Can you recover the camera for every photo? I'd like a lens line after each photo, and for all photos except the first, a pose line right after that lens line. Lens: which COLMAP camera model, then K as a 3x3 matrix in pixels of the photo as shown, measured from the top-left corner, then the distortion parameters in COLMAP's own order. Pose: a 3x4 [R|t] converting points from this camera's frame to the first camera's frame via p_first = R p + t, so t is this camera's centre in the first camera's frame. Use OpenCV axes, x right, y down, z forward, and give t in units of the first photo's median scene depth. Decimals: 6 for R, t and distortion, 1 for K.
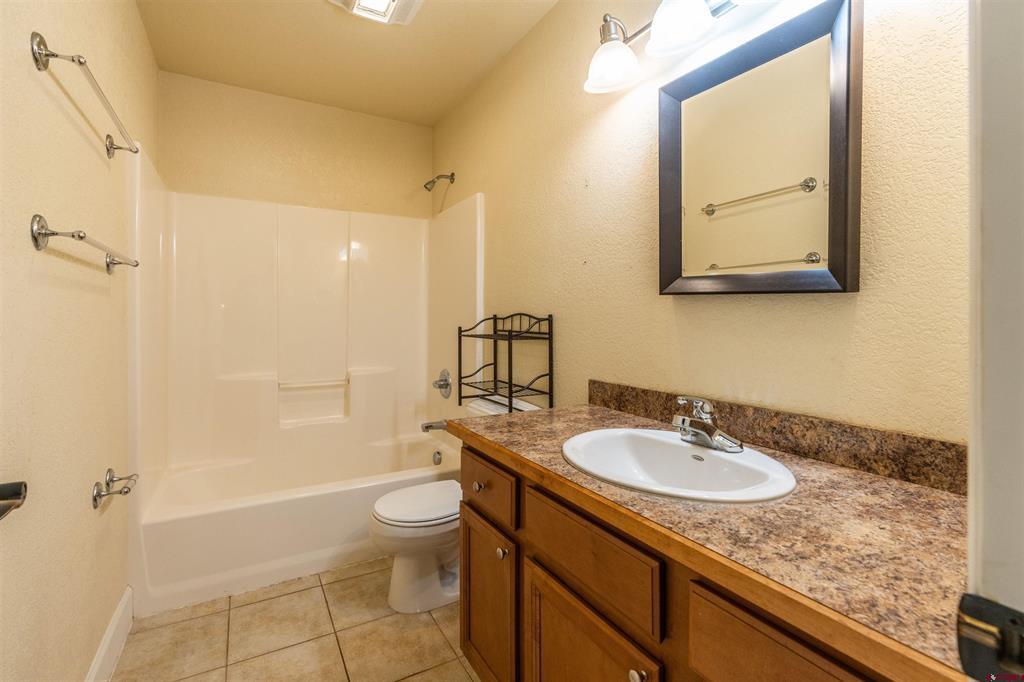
lens RADIAL K [[462.8, 0, 511.9], [0, 462.8, 333.6], [0, 0, 1]] dist [-0.002676, 0.000200]
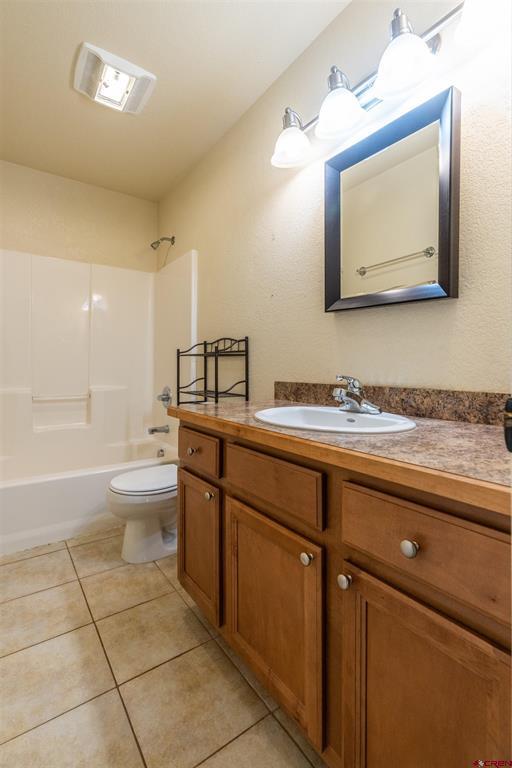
lens RADIAL K [[350.3, 0, 254.4], [0, 350.3, 381.7], [0, 0, 1]] dist [-0.002417, -0.000345]
pose [[0.995033, 0.002141, 0.099522, 0.006449], [-0.001904, 0.999995, -0.002475, 0.139644], [-0.099526, 0.002274, 0.995032, -0.020663]]
